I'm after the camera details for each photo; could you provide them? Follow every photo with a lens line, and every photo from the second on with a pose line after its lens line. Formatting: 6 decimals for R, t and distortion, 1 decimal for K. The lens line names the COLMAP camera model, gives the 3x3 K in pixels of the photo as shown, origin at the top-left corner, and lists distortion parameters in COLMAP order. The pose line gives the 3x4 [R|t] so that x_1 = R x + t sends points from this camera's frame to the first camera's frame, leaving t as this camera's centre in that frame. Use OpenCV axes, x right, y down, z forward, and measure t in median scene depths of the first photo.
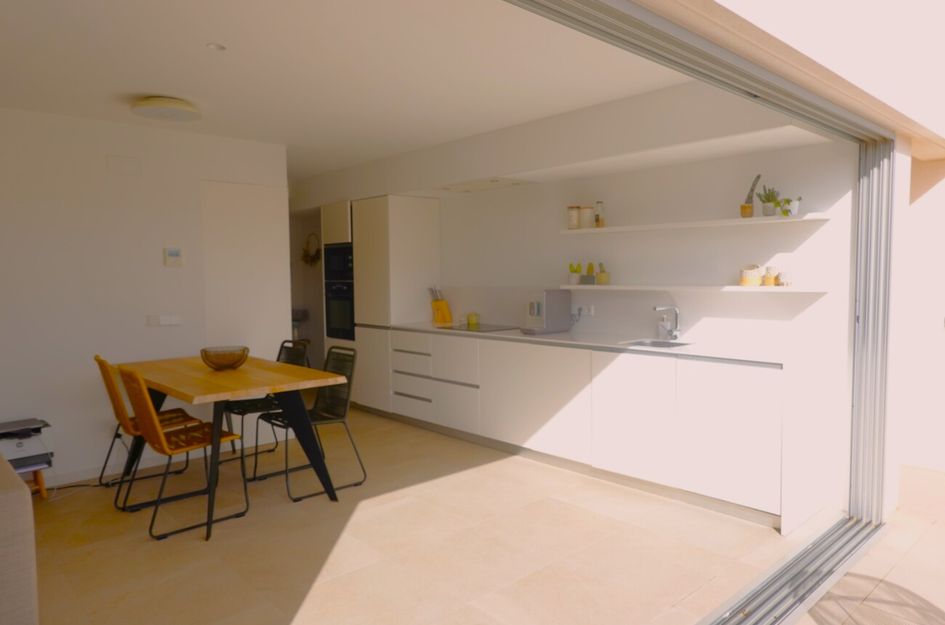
lens RADIAL K [[637.0, 0, 472.5], [0, 637.0, 312.5], [0, 0, 1]] dist [0.002834, 0.001084]
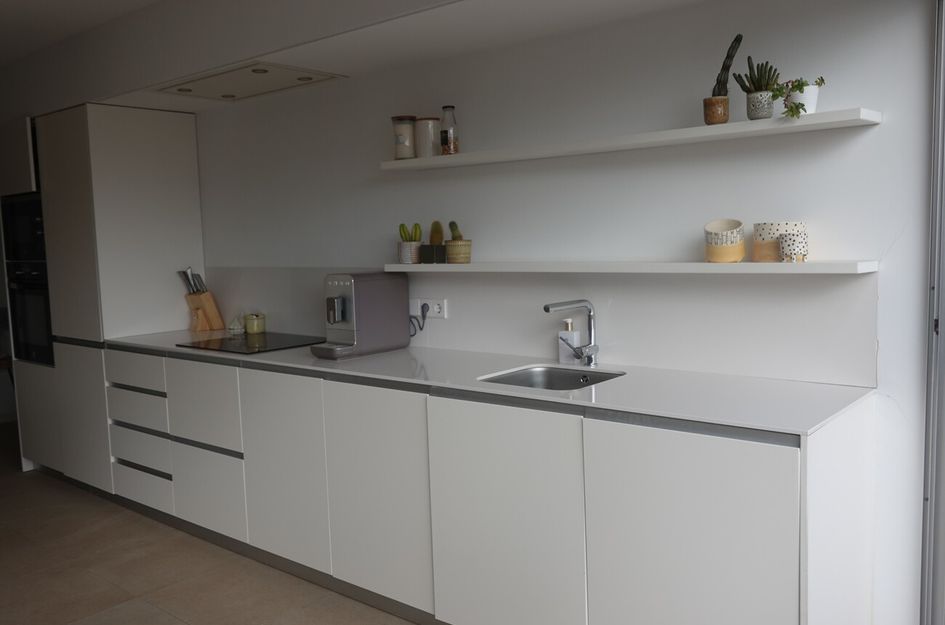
lens RADIAL K [[813.4, 0, 472.5], [0, 813.4, 312.5], [0, 0, 1]] dist [0.028230, 0.001948]
pose [[0.991752, -0.028077, 0.125062, 0.125601], [0.024804, 0.999310, 0.027651, -0.019494], [-0.125752, -0.024321, 0.991764, 0.308379]]
